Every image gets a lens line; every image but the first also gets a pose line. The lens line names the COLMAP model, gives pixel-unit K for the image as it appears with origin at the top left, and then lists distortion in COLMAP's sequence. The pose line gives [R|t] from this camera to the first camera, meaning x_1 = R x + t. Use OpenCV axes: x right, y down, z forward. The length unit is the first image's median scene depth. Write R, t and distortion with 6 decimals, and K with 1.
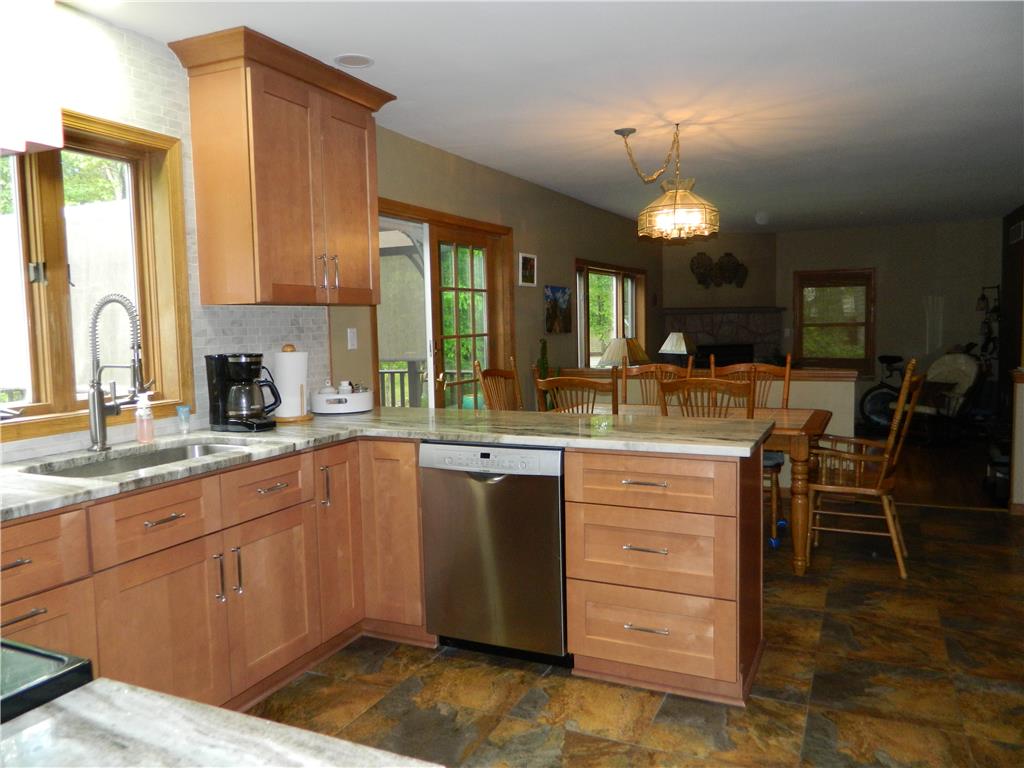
lens RADIAL K [[759.5, 0, 511.9], [0, 759.5, 381.6], [0, 0, 1]] dist [0.004907, -0.003473]
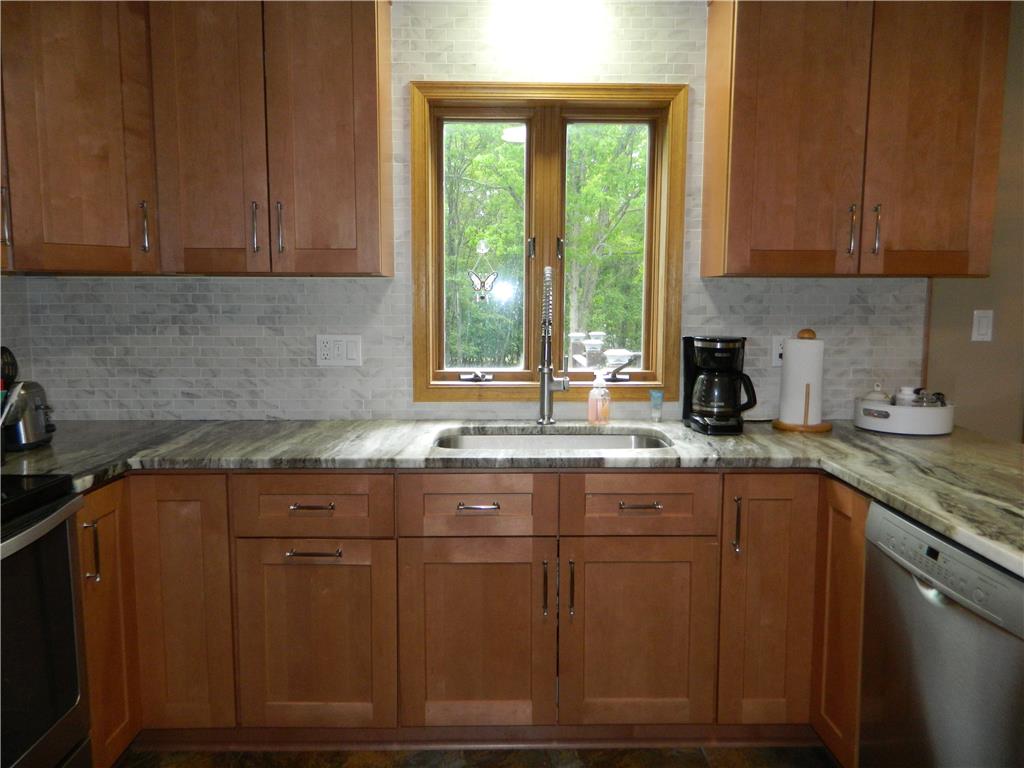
lens RADIAL K [[759.5, 0, 511.9], [0, 759.5, 381.6], [0, 0, 1]] dist [0.004907, -0.003473]
pose [[0.439727, 0.120332, -0.890034, 0.301168], [-0.083192, 0.992181, 0.093041, -0.050530], [0.894270, 0.033132, 0.446299, 0.471421]]
